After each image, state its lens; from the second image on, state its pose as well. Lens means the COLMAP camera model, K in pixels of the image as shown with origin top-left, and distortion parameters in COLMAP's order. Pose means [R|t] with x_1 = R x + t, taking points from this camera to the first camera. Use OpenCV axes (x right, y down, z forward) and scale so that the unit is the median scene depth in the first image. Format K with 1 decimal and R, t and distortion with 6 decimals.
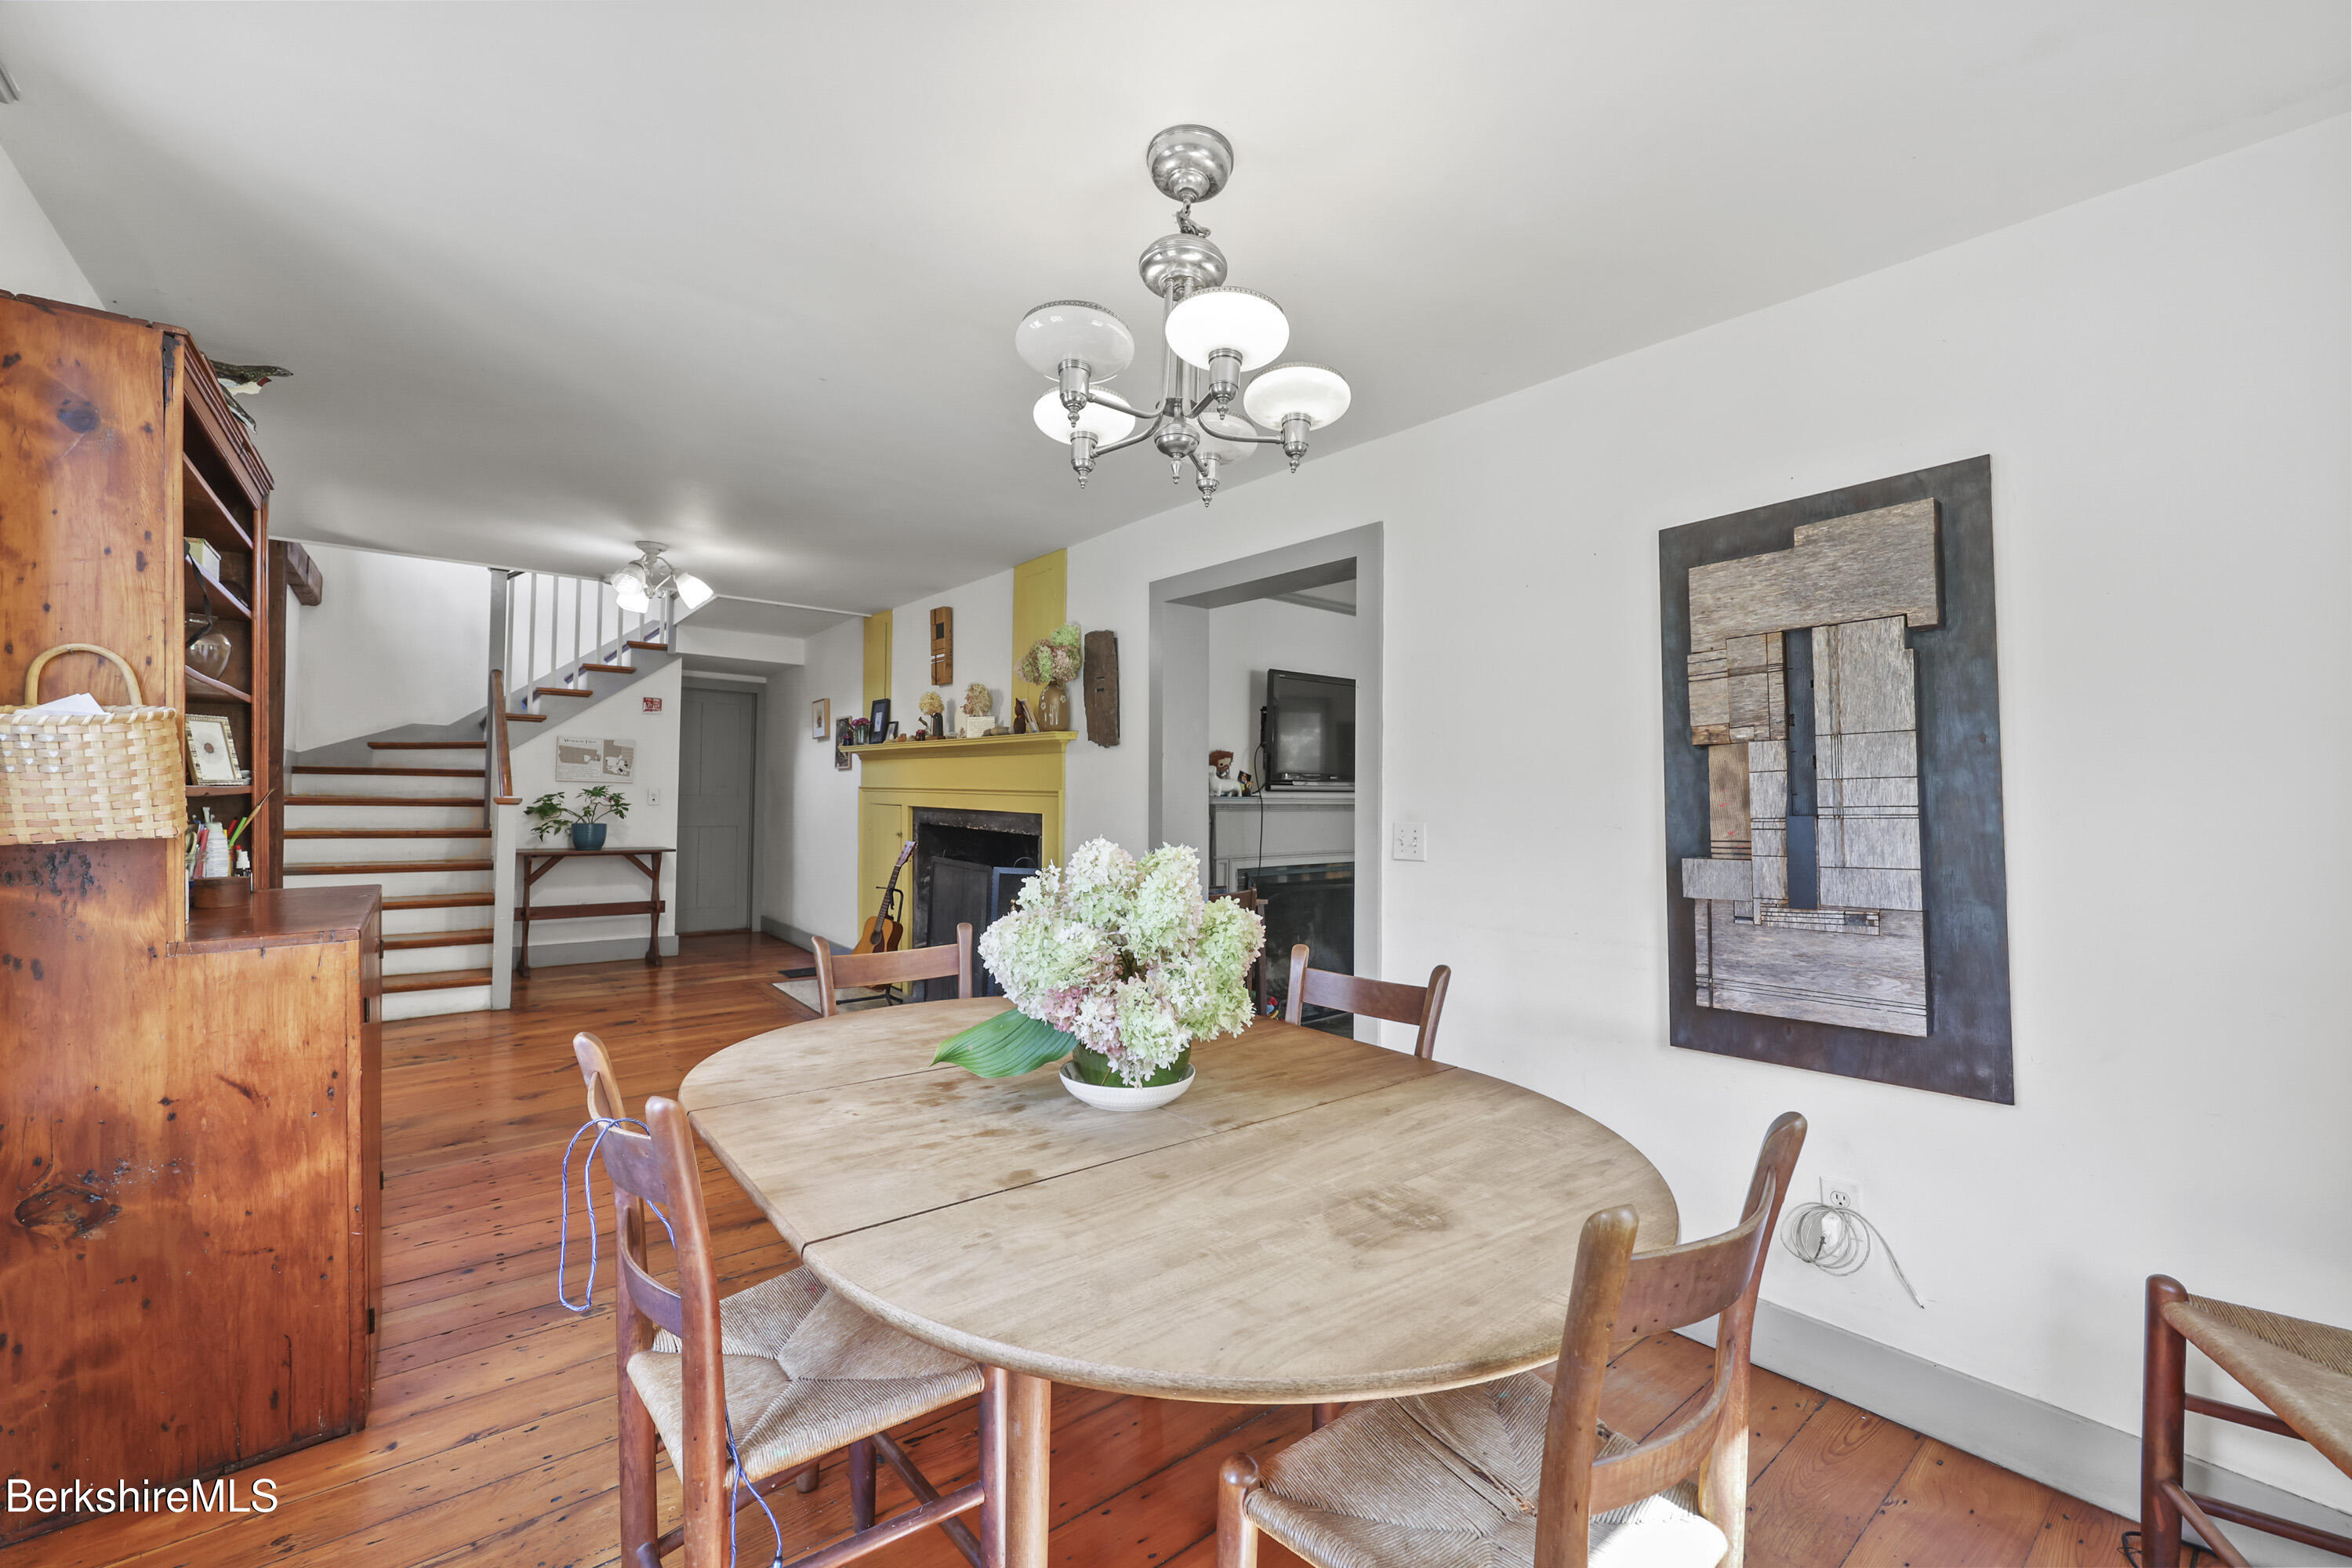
lens RADIAL K [[961.5, 0, 1173.0], [0, 961.5, 783.7], [0, 0, 1]] dist [0.004233, 0.000034]
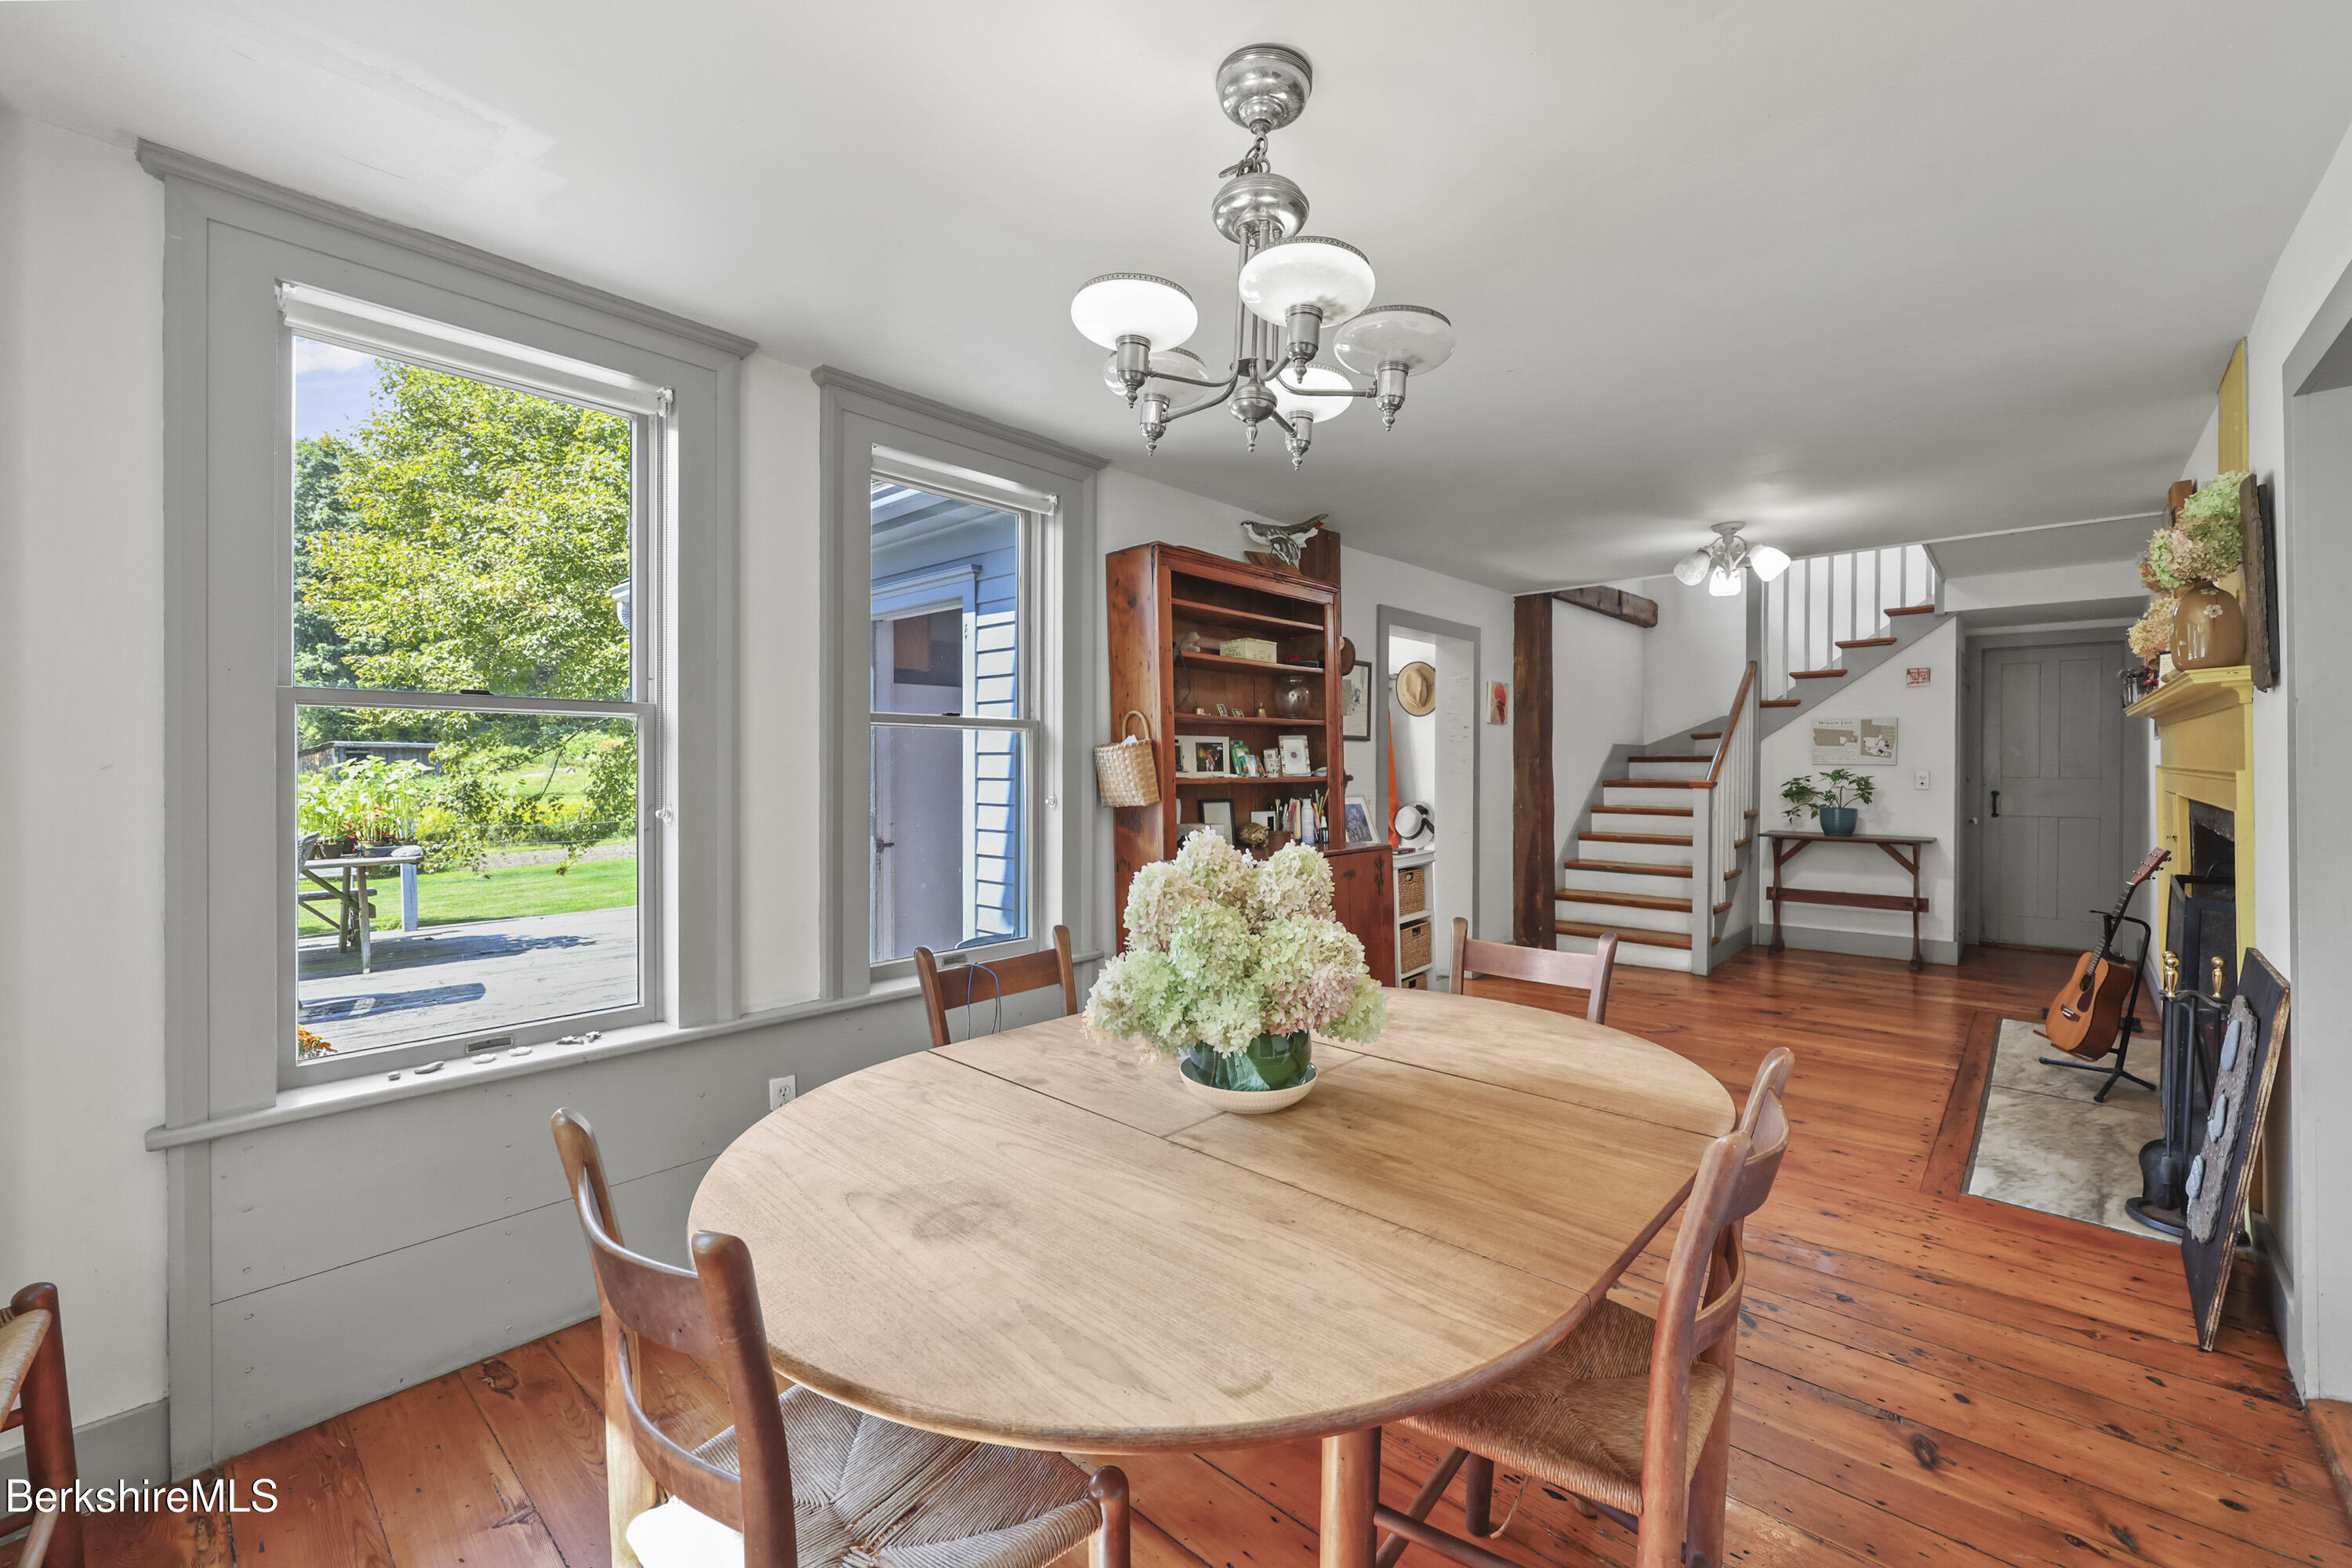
lens RADIAL K [[961.5, 0, 1187.7], [0, 961.5, 776.3], [0, 0, 1]] dist [0.004233, 0.000034]
pose [[0.152219, -0.003105, -0.988342, 0.246515], [0.015739, 0.999876, -0.000717, 0.000124], [0.988221, -0.015446, 0.152249, 0.215824]]
